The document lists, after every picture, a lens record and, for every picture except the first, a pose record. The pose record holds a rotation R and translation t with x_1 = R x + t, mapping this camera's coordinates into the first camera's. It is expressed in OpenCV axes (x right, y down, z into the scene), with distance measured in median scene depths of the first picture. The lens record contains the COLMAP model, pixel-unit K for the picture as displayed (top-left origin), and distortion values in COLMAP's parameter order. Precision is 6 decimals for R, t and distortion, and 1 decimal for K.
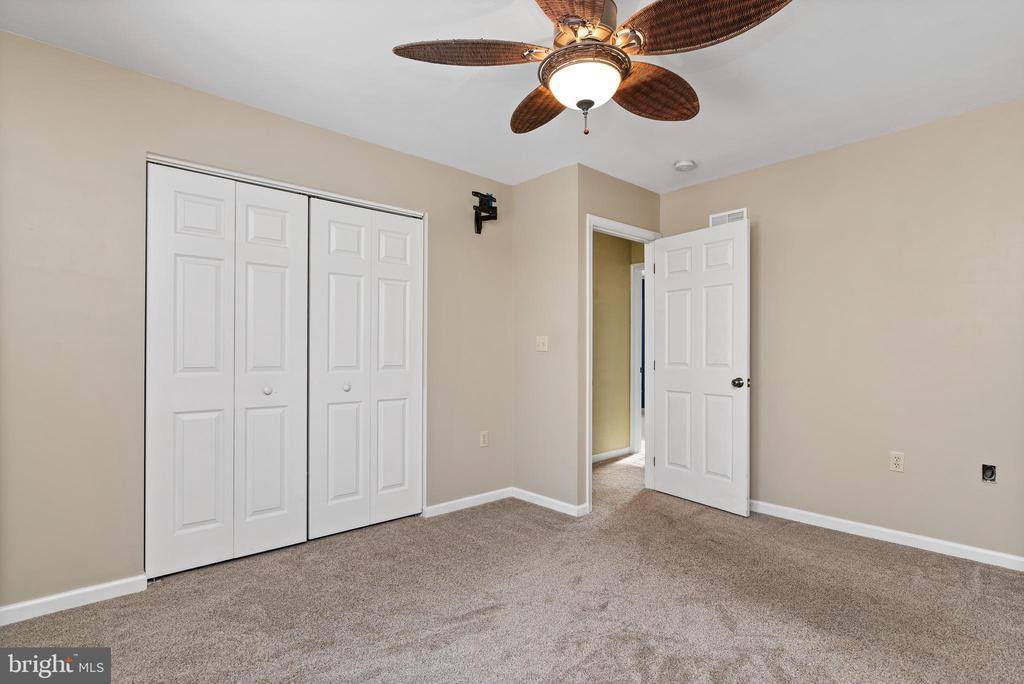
lens RADIAL K [[503.6, 0, 518.1], [0, 503.6, 347.2], [0, 0, 1]] dist [0.001700, 0.000176]
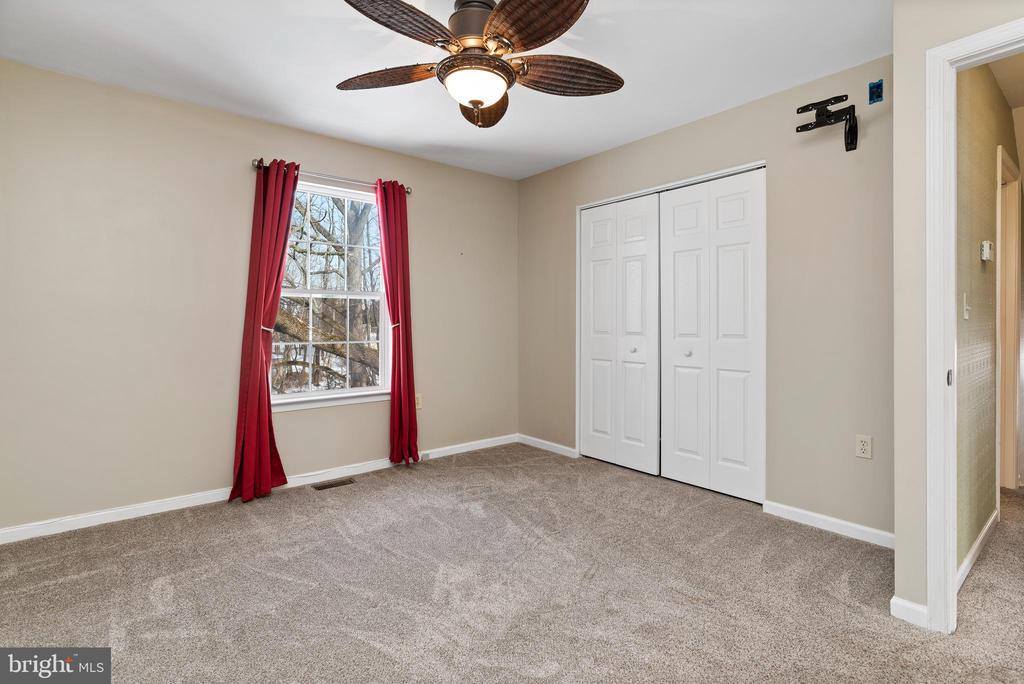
lens RADIAL K [[488.9, 0, 513.9], [0, 488.9, 323.8], [0, 0, 1]] dist [0.000008, -0.000012]
pose [[-0.042277, -0.000738, -0.999106, 0.693787], [0.012253, 0.999924, -0.001257, 0.011478], [0.999031, -0.012295, -0.042265, 0.624559]]
